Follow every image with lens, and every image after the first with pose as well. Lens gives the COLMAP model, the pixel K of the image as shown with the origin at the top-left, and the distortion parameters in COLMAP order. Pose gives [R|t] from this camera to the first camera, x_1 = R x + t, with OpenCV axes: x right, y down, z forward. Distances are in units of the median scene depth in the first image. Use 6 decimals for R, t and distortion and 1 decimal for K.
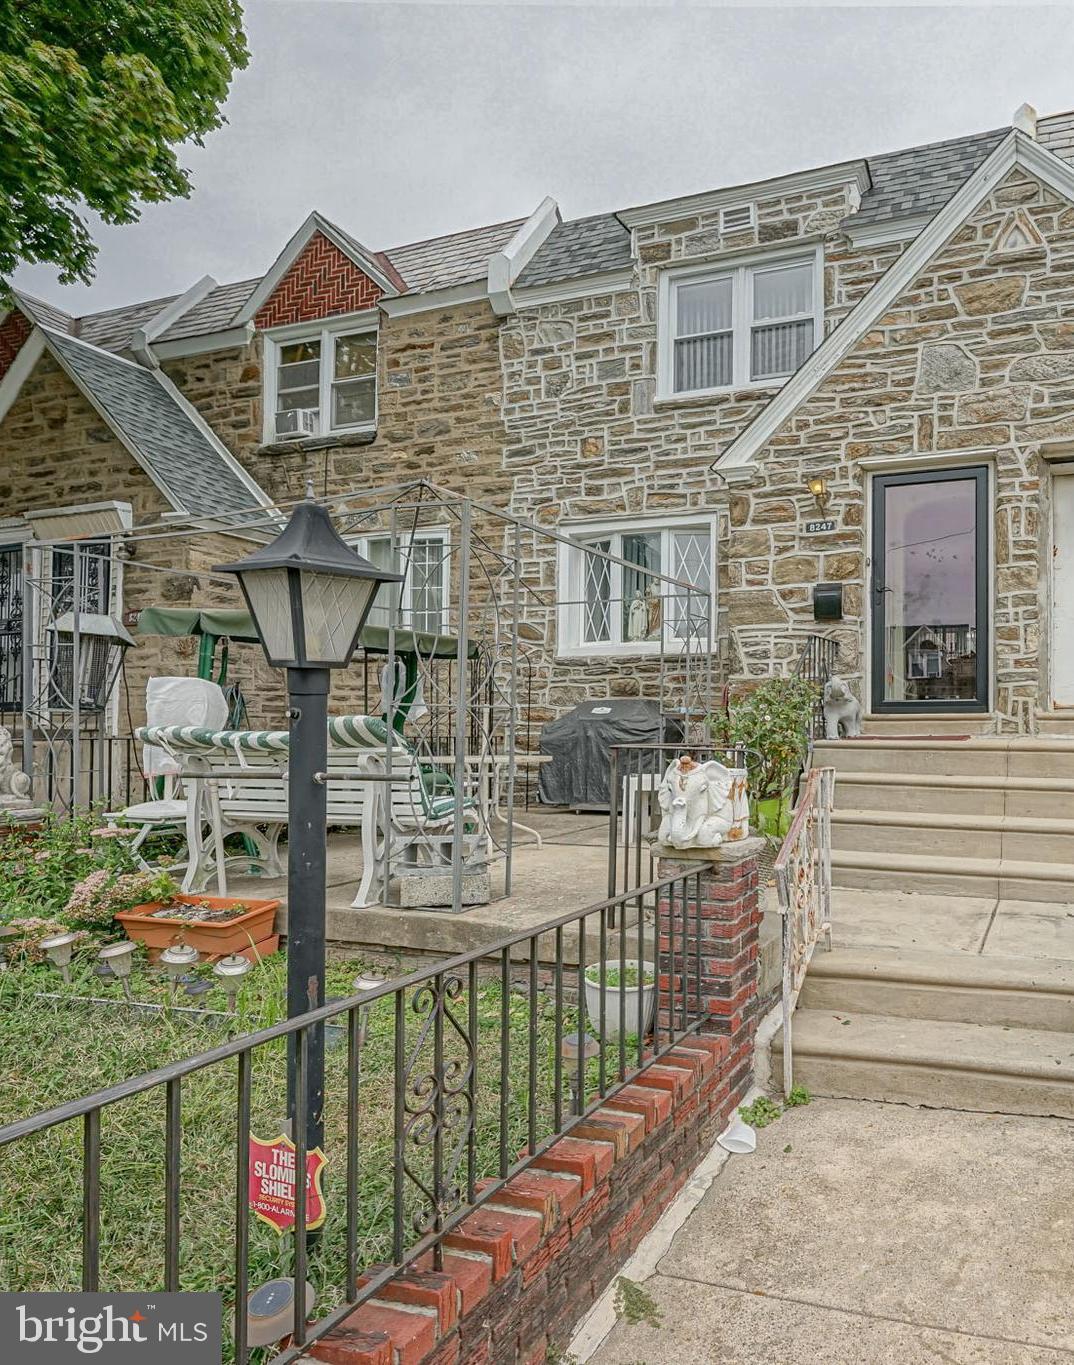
lens RADIAL K [[1138.3, 0, 538.0], [0, 1138.3, 720.7], [0, 0, 1]] dist [0.005168, -0.012443]
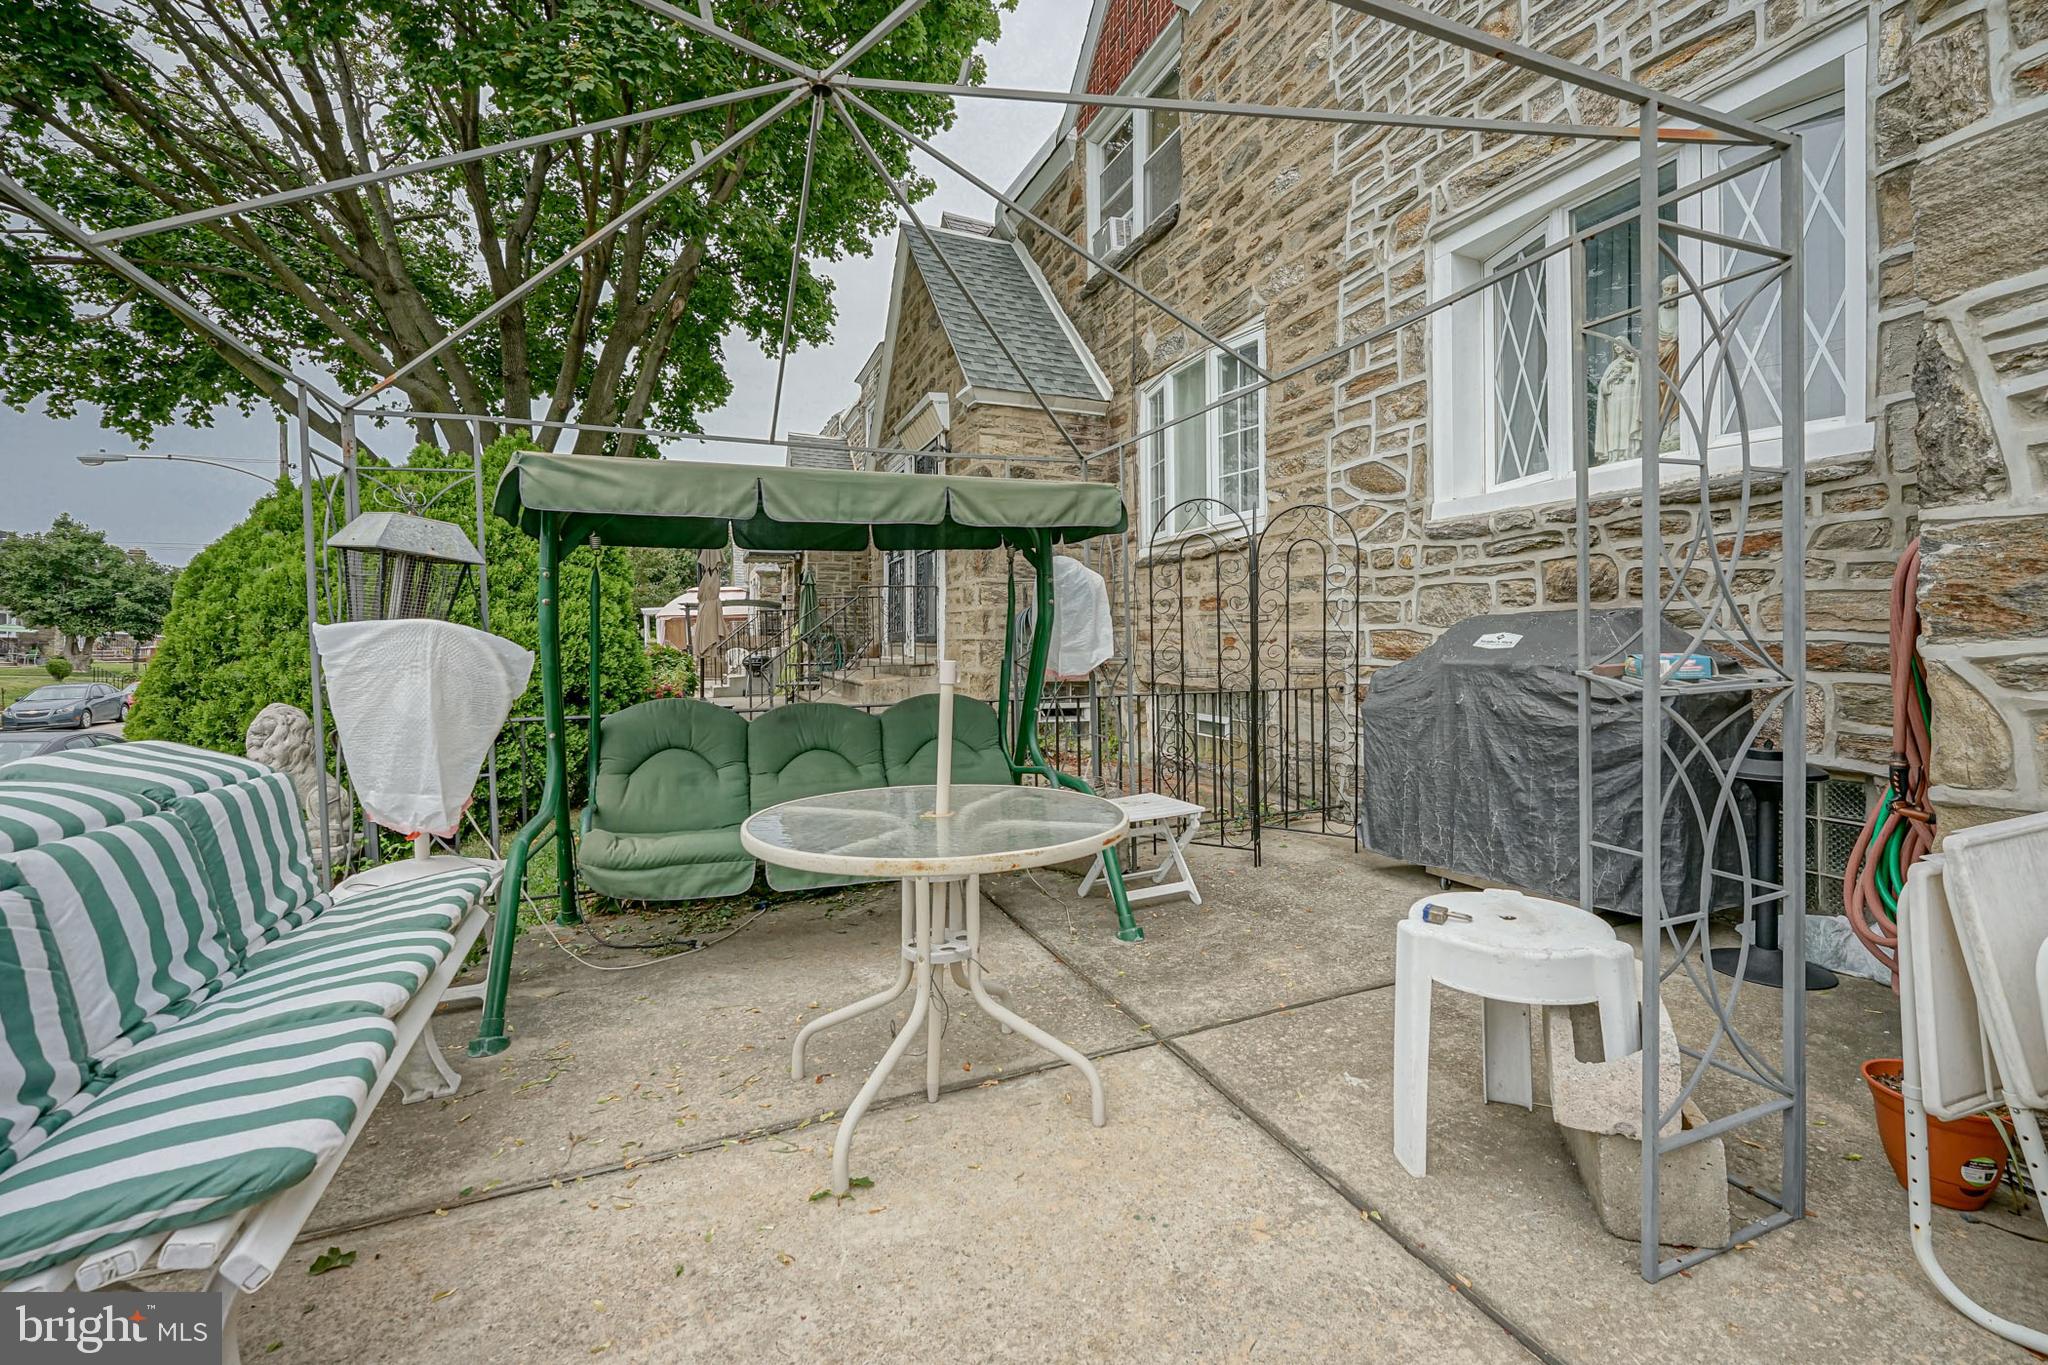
lens RADIAL K [[1091.6, 0, 871.7], [0, 1091.6, 664.8], [0, 0, 1]] dist [-0.001272, 0.000040]
pose [[0.817593, -0.017745, -0.575523, 0.091398], [0.034884, 0.999216, 0.018748, -0.014561], [0.574739, -0.035405, 0.817571, 0.526811]]
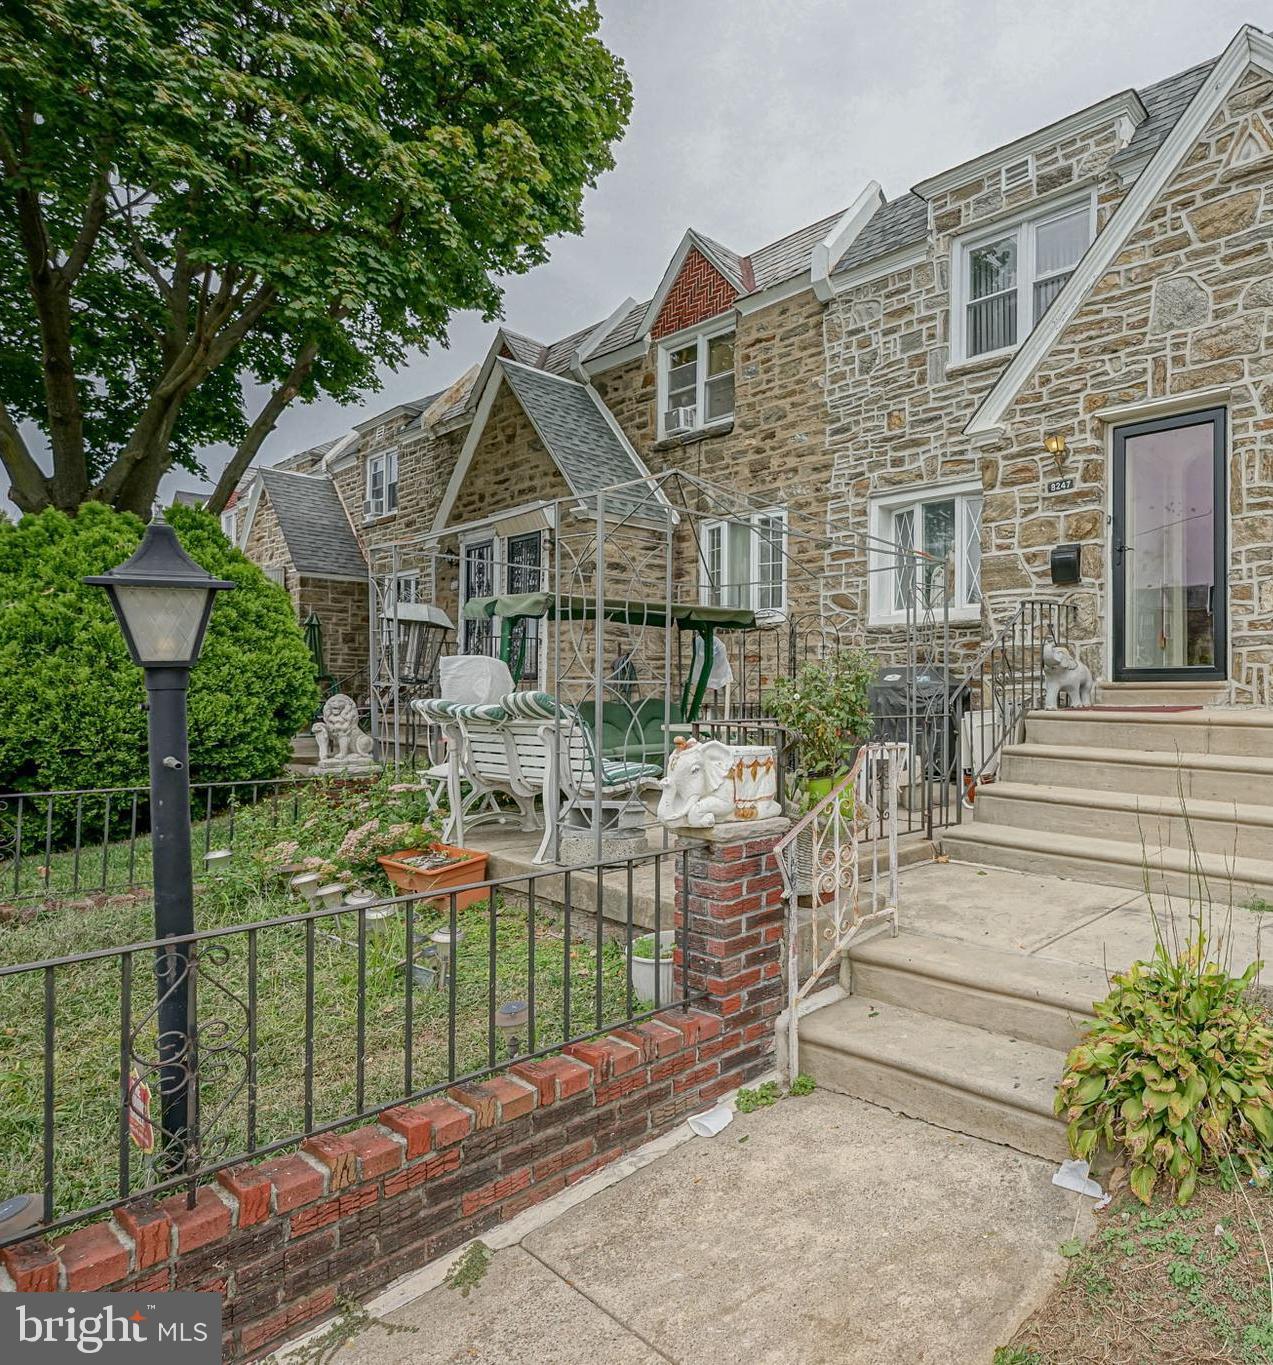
lens RADIAL K [[1037.5, 0, 636.5], [0, 1037.5, 682.5], [0, 0, 1]] dist [0.001434, -0.001533]
pose [[0.938933, -0.009018, -0.343981, 0.151540], [0.009486, 0.999955, -0.000324, -0.006193], [0.343968, -0.002959, 0.938977, 0.044227]]
